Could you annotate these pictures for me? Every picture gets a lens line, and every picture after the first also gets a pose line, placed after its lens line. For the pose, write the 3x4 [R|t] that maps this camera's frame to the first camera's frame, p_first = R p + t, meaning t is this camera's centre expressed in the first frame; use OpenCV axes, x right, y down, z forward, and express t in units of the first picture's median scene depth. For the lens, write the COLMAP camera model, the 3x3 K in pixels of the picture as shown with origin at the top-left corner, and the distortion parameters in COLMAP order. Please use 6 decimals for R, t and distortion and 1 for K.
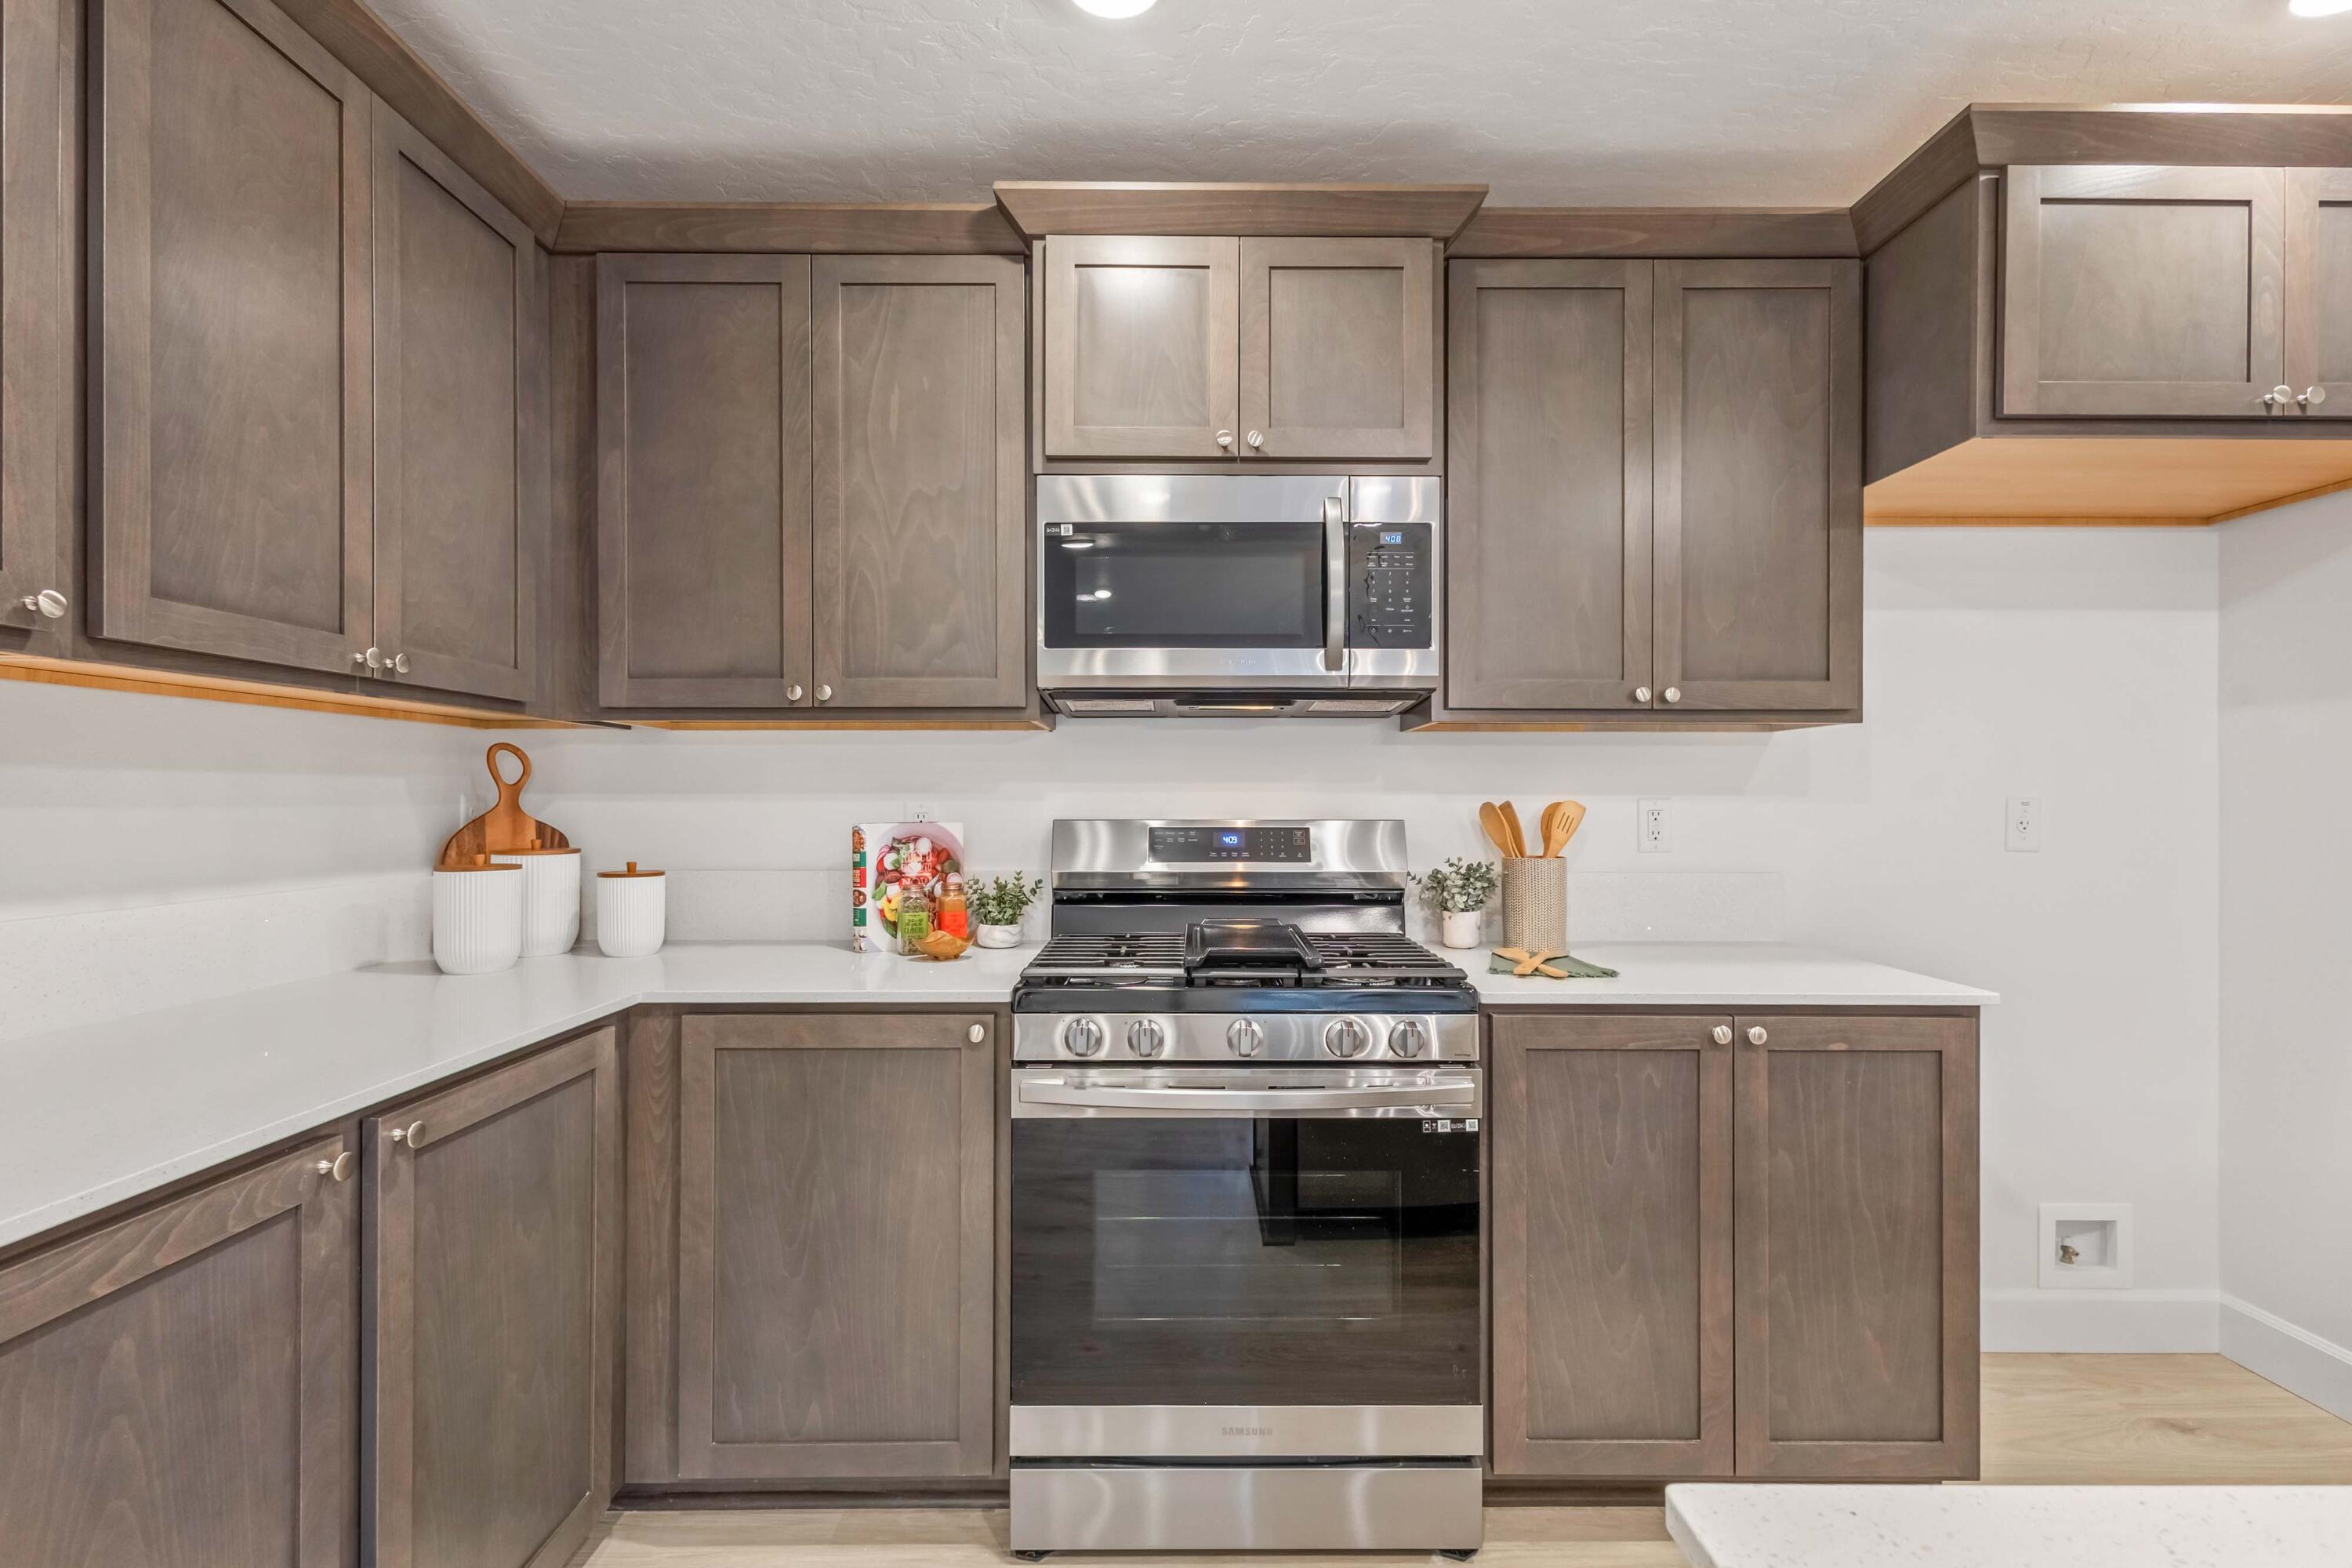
lens RADIAL K [[1095.0, 0, 1177.9], [0, 1095.0, 802.1], [0, 0, 1]] dist [-0.000431, 0.000379]
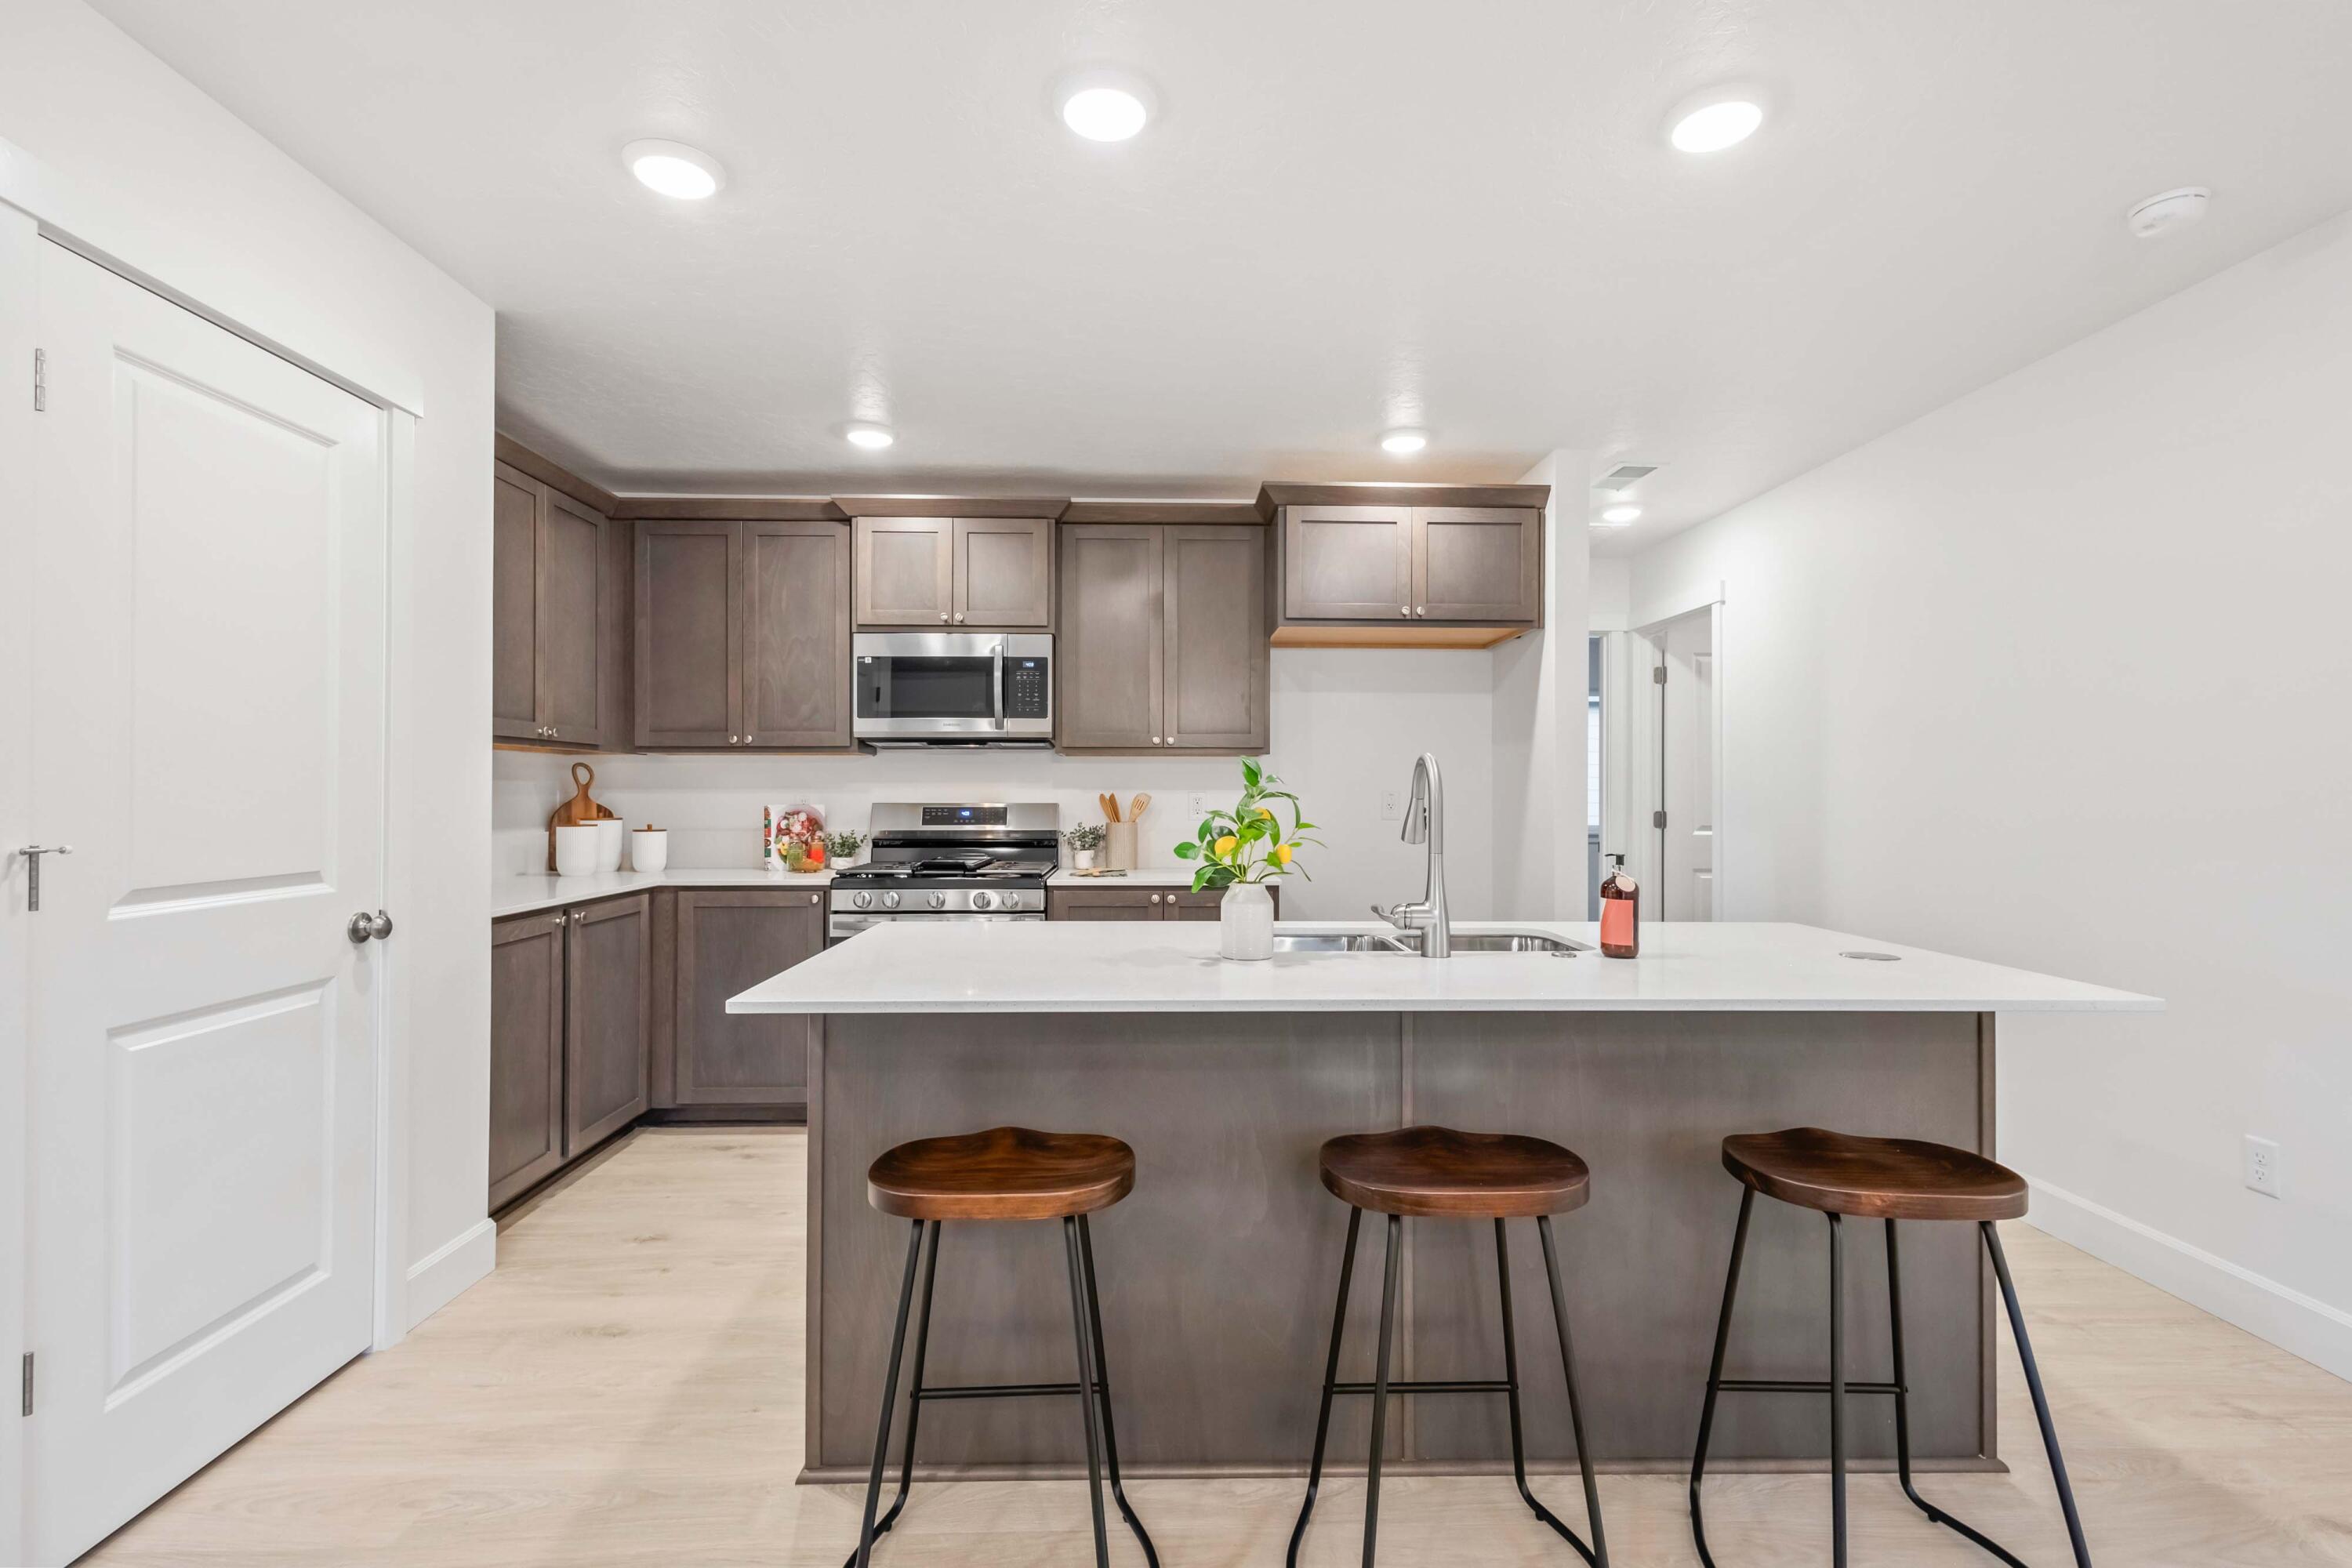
lens RADIAL K [[1076.5, 0, 1163.2], [0, 1076.5, 787.5], [0, 0, 1]] dist [0.003306, 0.000150]
pose [[0.999741, -0.000361, 0.022766, 0.390543], [0.000548, 0.999966, -0.008180, 0.005262], [-0.022762, 0.008190, 0.999707, -0.985601]]
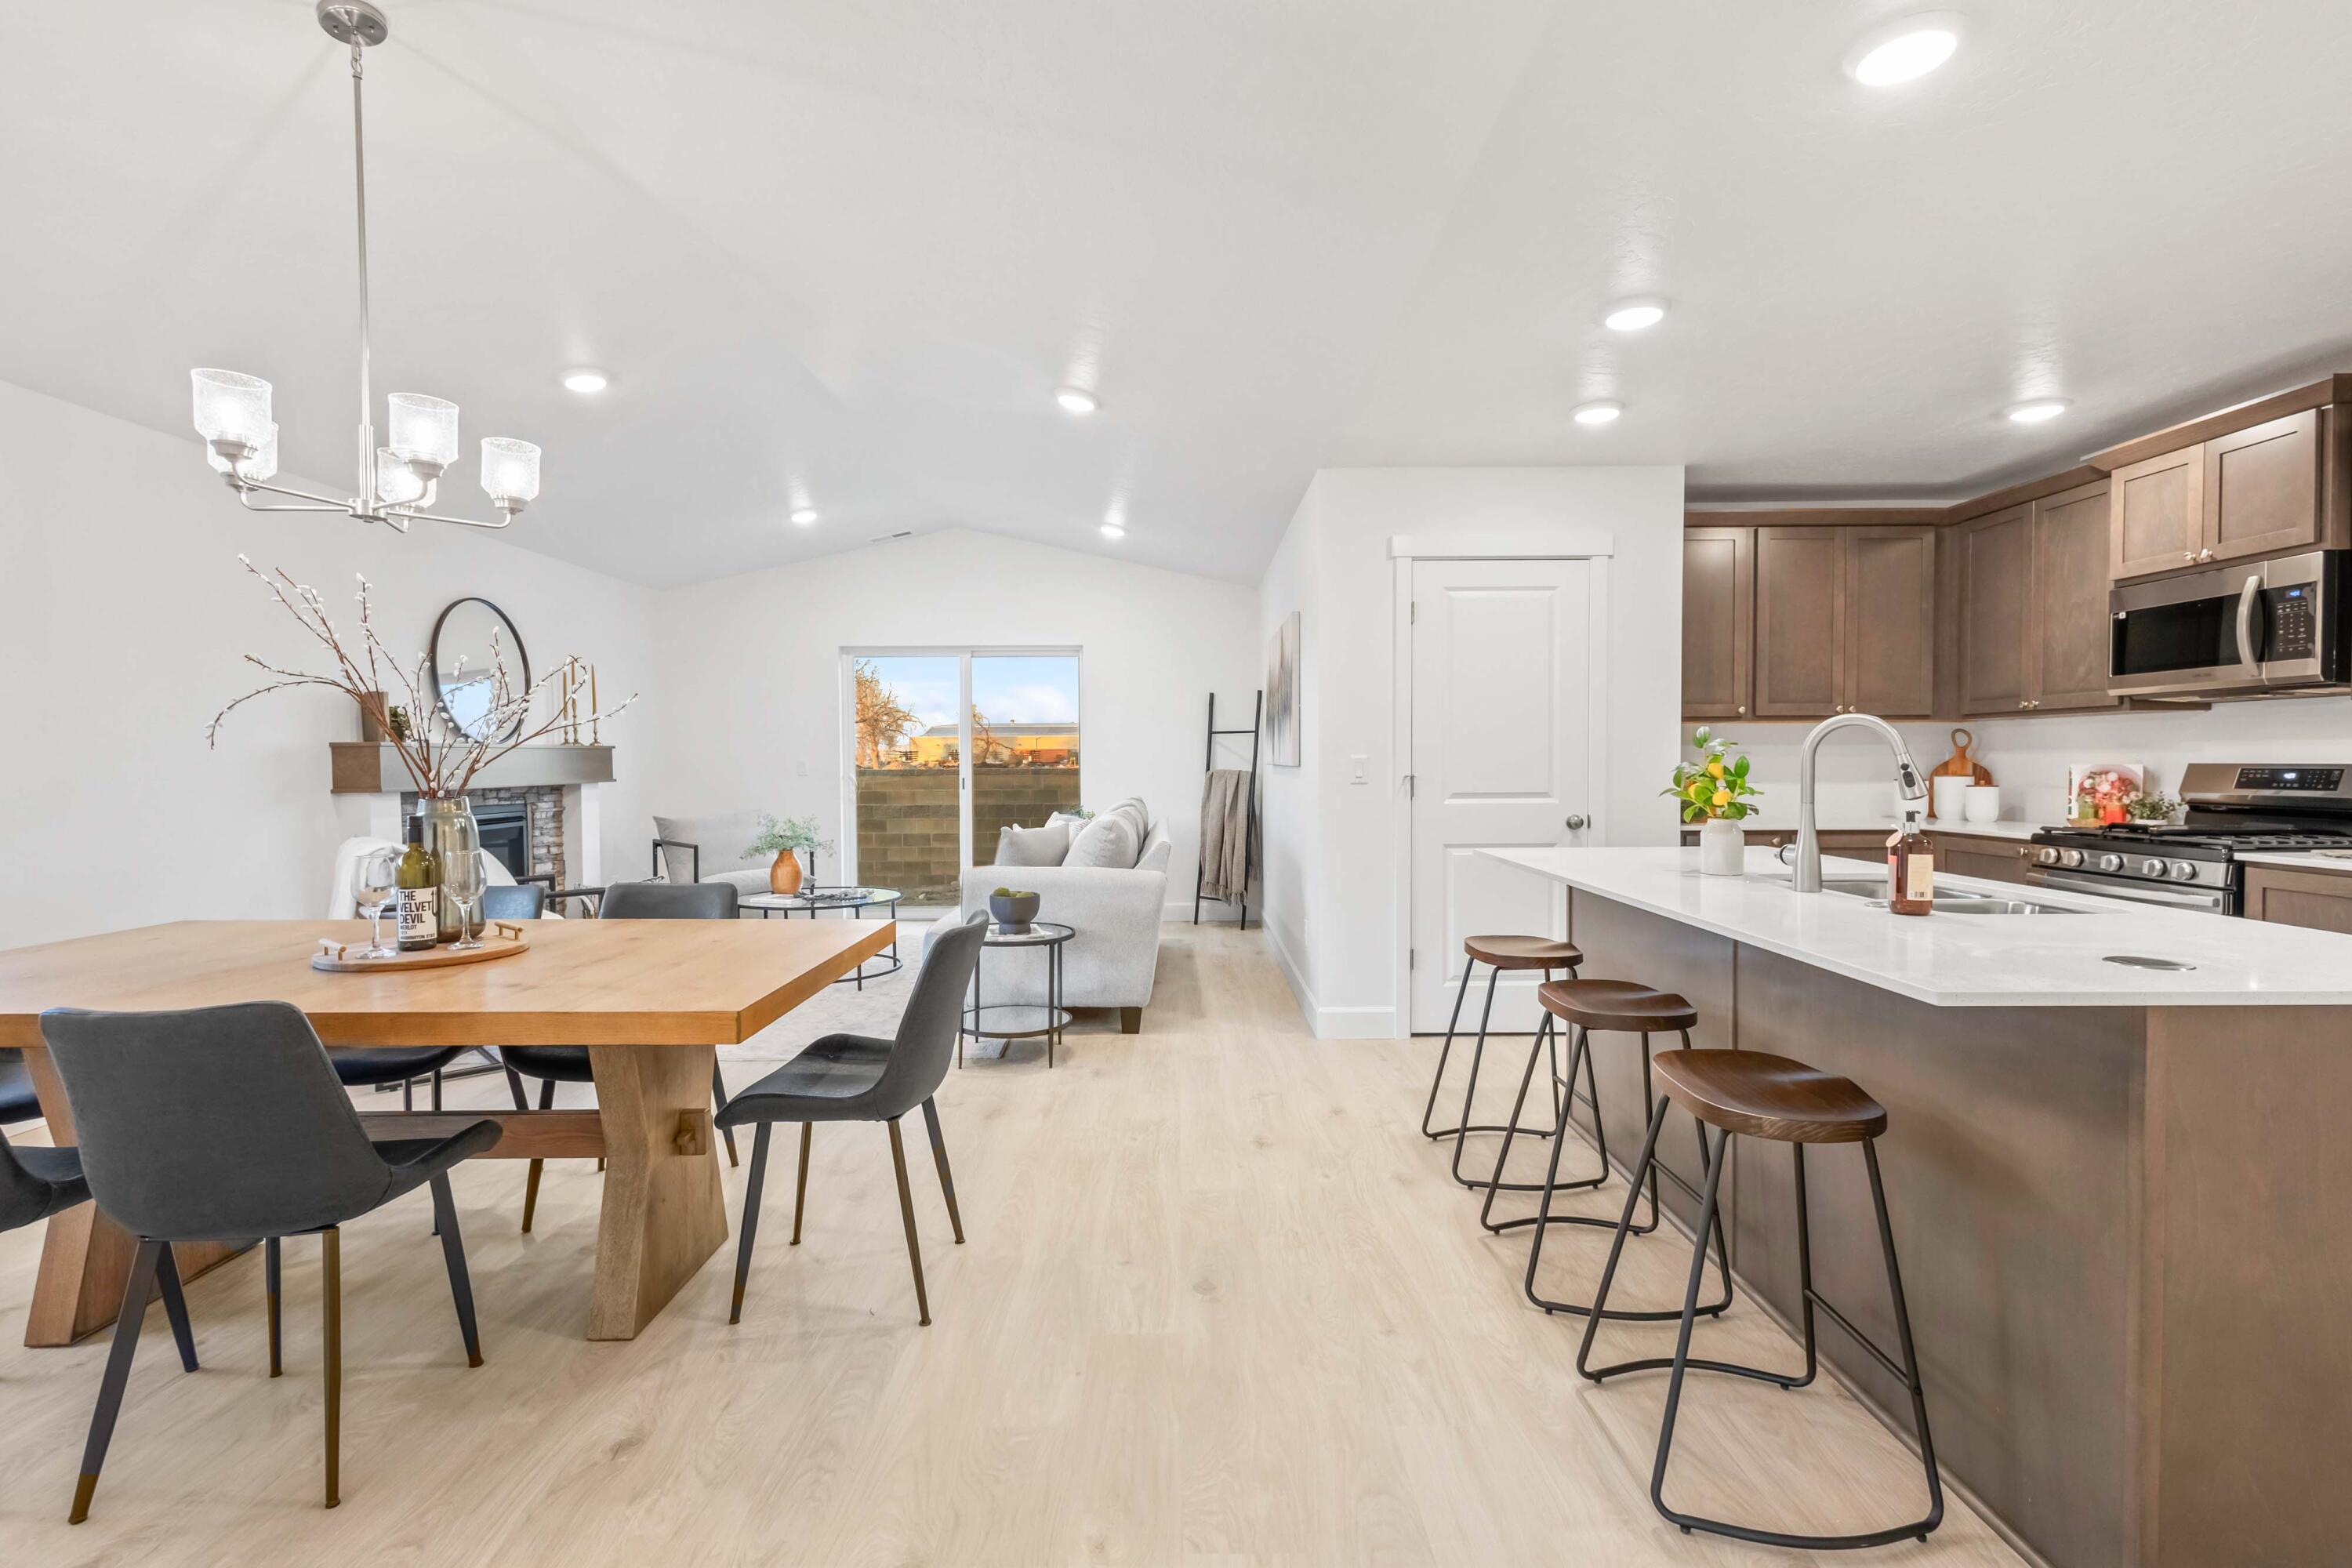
lens RADIAL K [[1095.0, 0, 1177.9], [0, 1095.0, 802.1], [0, 0, 1]] dist [-0.000431, 0.000379]
pose [[-0.001962, 0.037366, -0.999300, 1.835925], [0.001936, 0.999300, 0.037362, 0.011318], [0.999996, -0.001862, -0.002033, -0.683416]]
